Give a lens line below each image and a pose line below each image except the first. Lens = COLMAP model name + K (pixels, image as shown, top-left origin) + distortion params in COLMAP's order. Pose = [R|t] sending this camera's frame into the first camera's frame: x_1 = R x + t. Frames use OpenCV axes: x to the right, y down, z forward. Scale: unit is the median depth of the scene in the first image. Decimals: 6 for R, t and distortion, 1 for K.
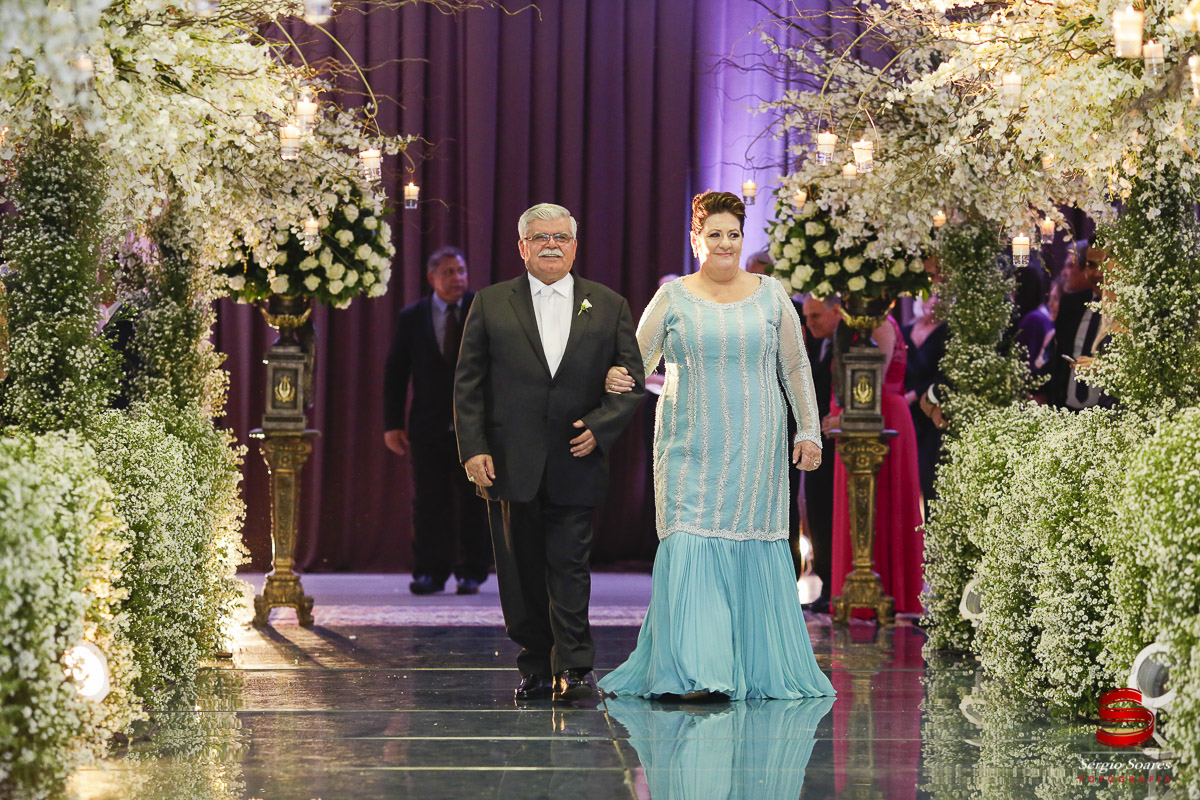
lens RADIAL K [[4573.2, 0, 600.0], [0, 4573.2, 400.0], [0, 0, 1]] dist [0.188201, -0.566265]
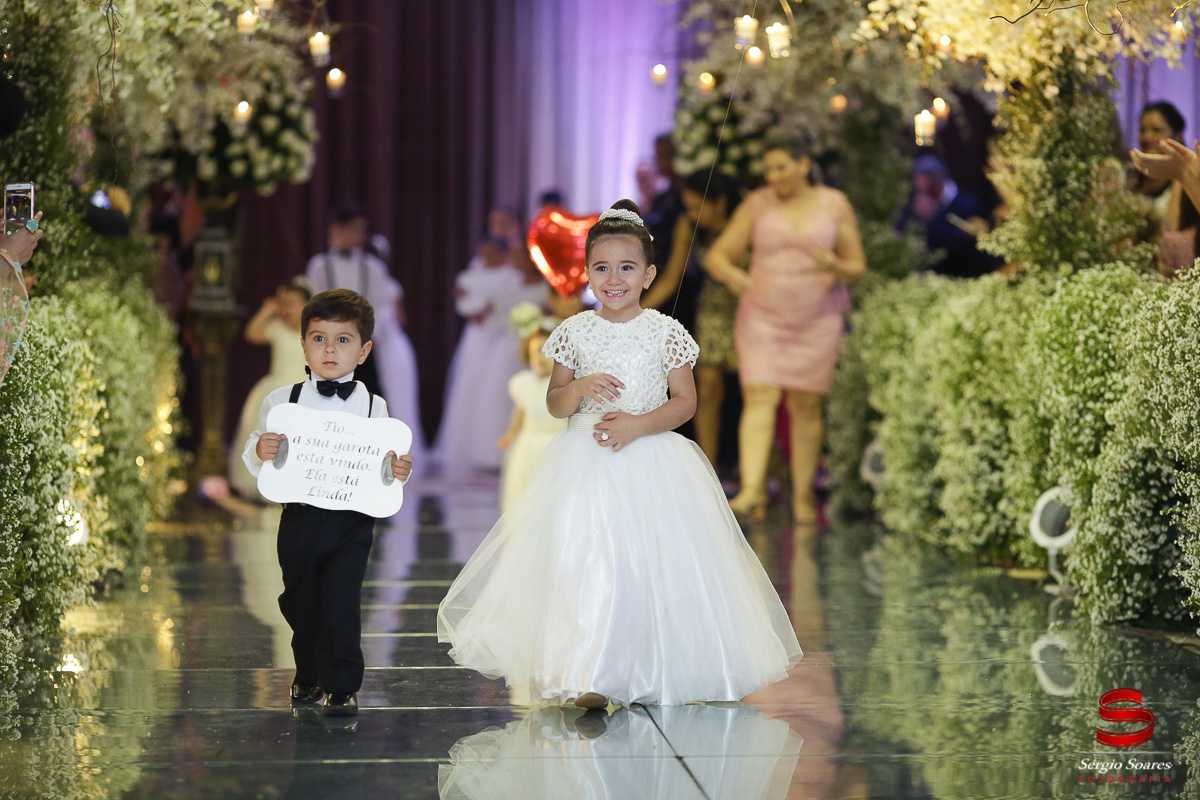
lens RADIAL K [[4603.3, 0, 600.0], [0, 4603.3, 400.0], [0, 0, 1]] dist [0.372978, -2.300011]
pose [[0.999516, -0.007063, 0.030307, -0.014869], [0.006406, 0.999744, 0.021708, 0.005921], [-0.030452, -0.021503, 0.999305, -0.066521]]
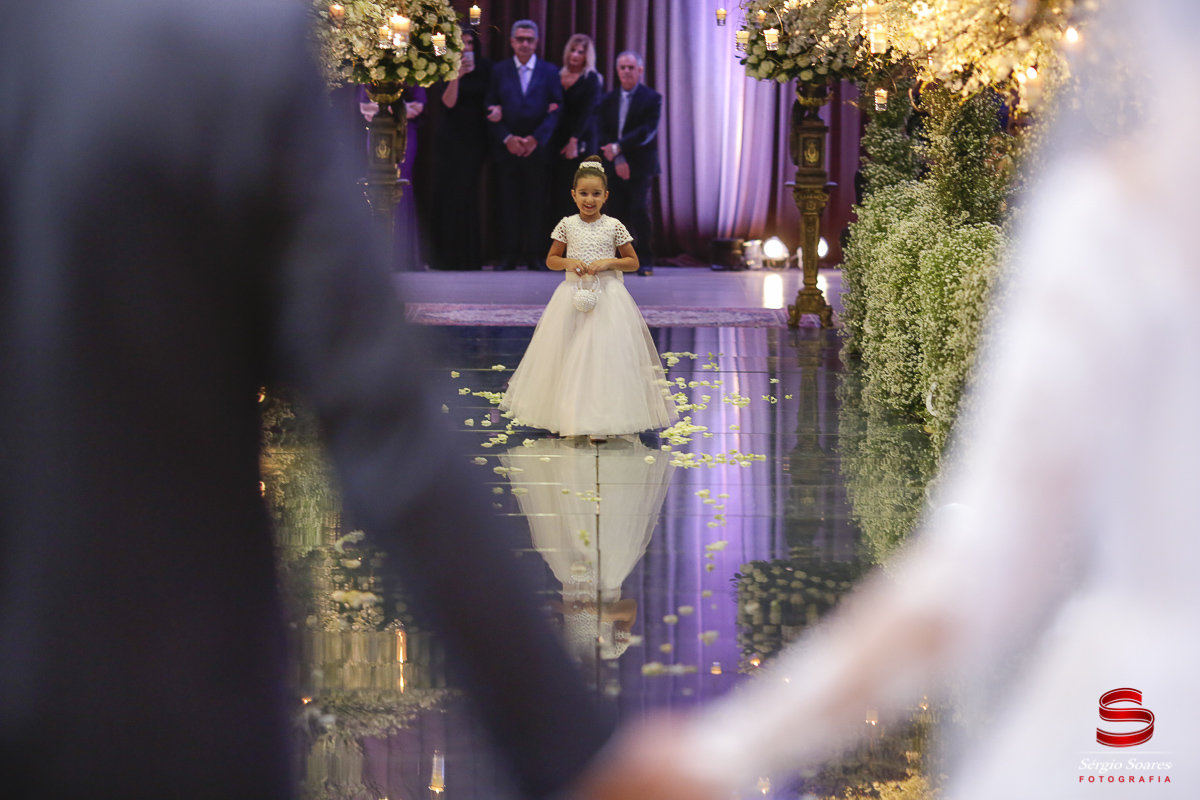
lens RADIAL K [[4603.3, 0, 600.0], [0, 4603.3, 400.0], [0, 0, 1]] dist [0.372978, -2.300011]
pose [[0.999737, 0.008499, -0.021318, 0.029321], [-0.006607, 0.996158, 0.087322, -0.056549], [0.021978, -0.087158, 0.995952, -0.423625]]
